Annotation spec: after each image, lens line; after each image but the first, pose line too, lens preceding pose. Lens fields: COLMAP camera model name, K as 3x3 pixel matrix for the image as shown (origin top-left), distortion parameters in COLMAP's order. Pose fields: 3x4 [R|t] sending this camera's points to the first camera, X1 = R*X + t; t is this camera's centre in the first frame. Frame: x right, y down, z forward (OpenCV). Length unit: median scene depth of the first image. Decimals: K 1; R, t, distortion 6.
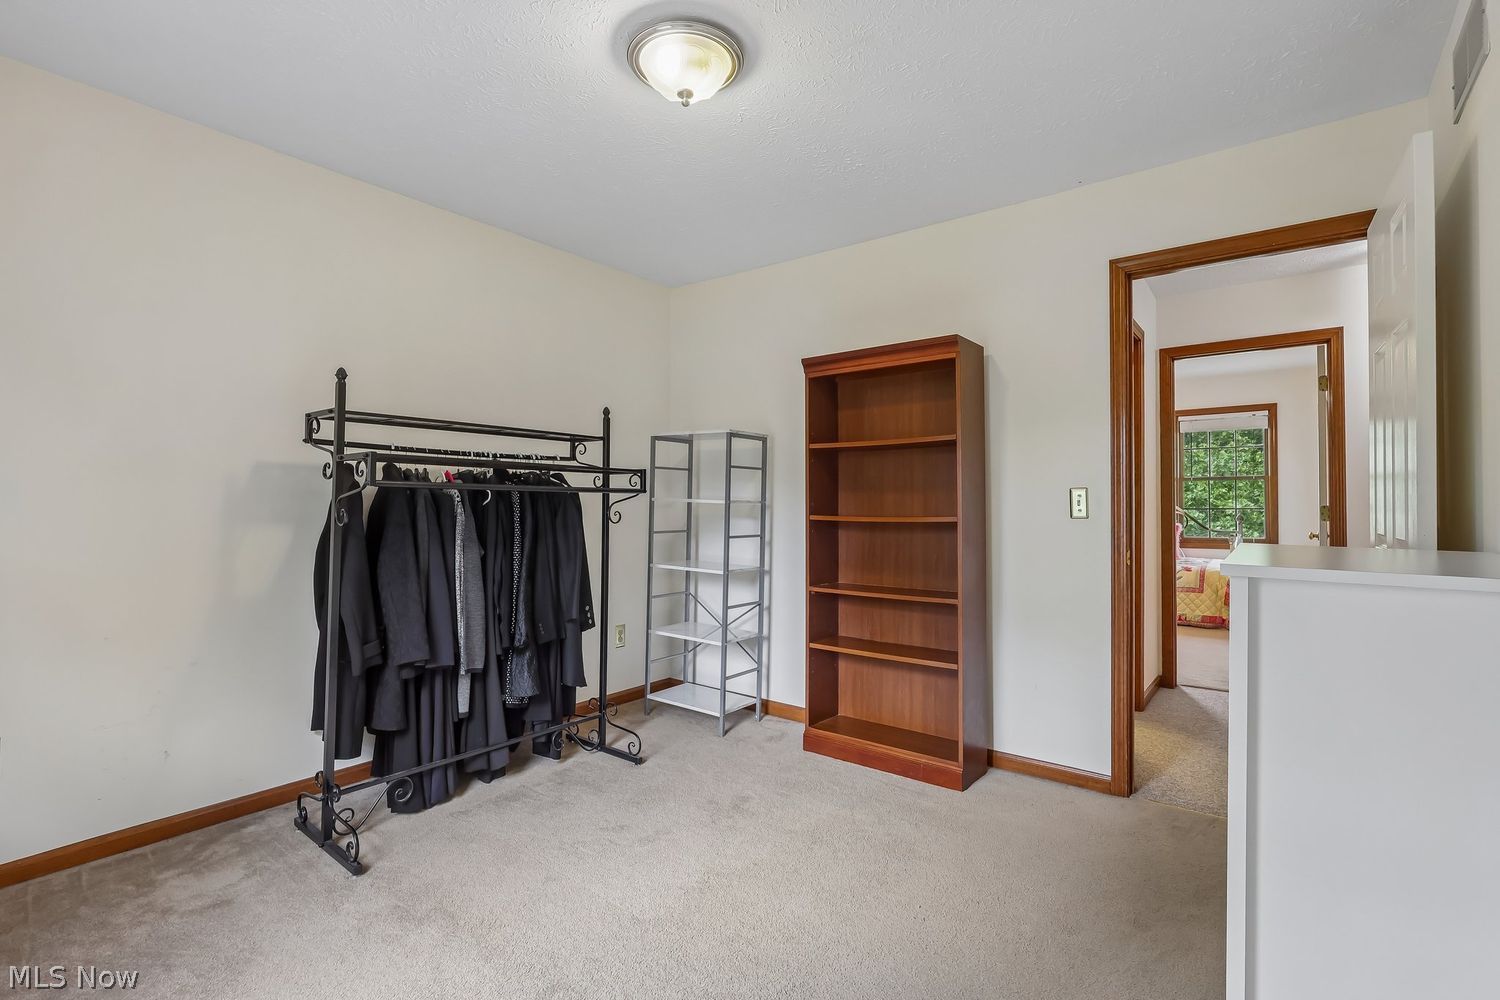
lens RADIAL K [[713.8, 0, 759.0], [0, 713.8, 503.1], [0, 0, 1]] dist [0.014363, -0.000046]
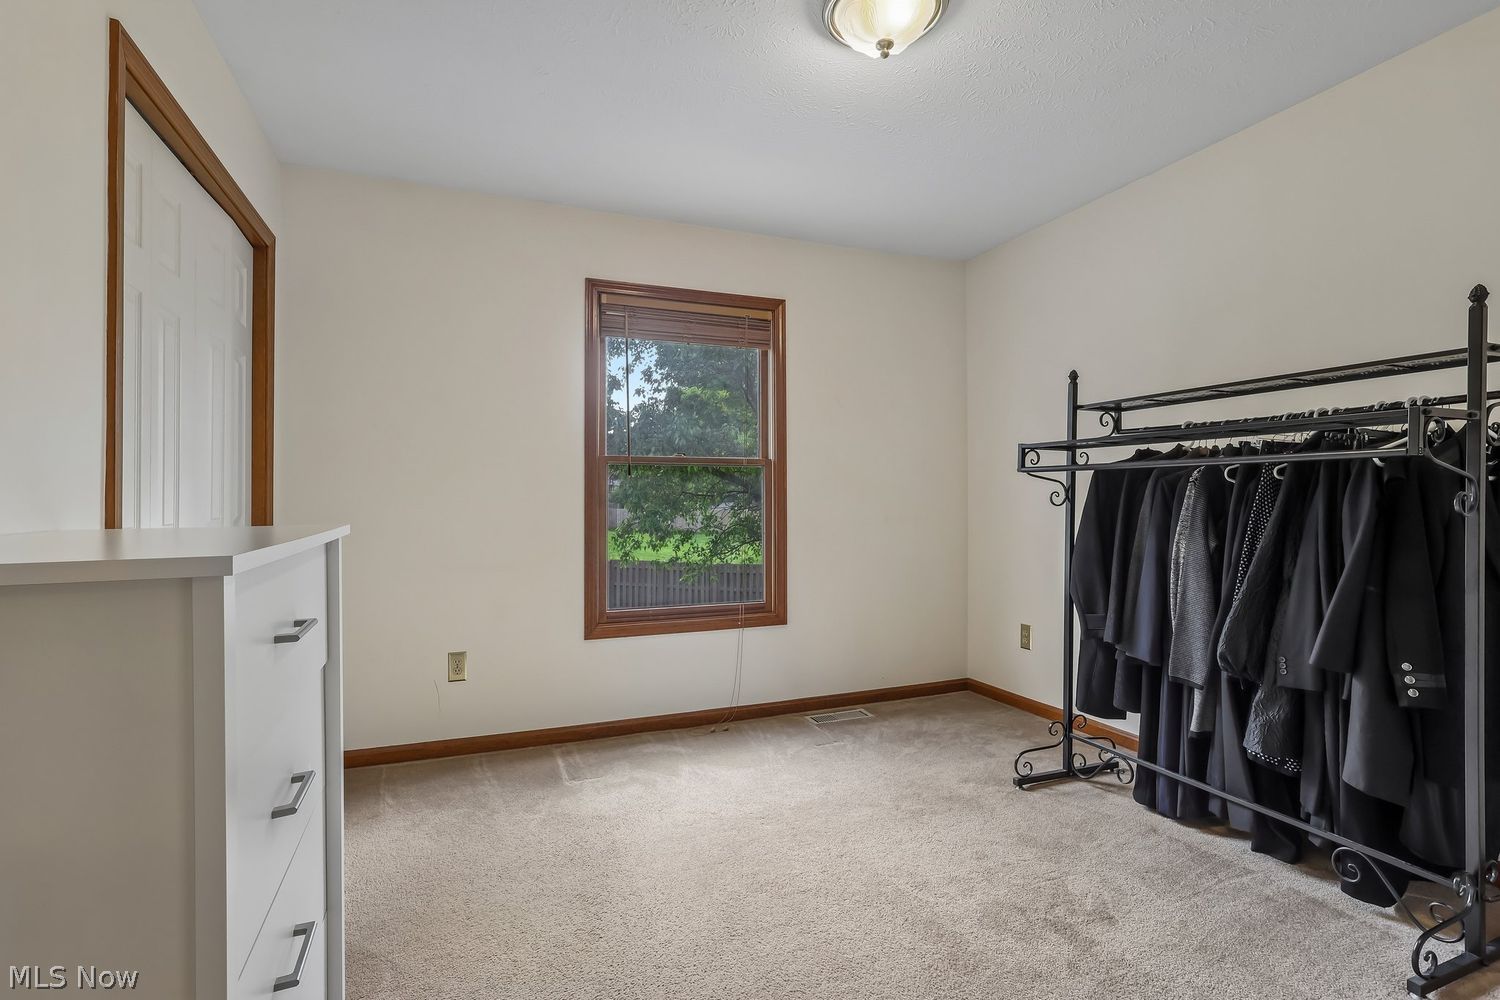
lens RADIAL K [[713.8, 0, 748.6], [0, 713.8, 494.1], [0, 0, 1]] dist [0.014363, -0.000046]
pose [[-0.514072, -0.001012, -0.857747, 1.145409], [0.008963, 0.999938, -0.006551, 0.026728], [0.857700, -0.011056, -0.514031, 1.950276]]
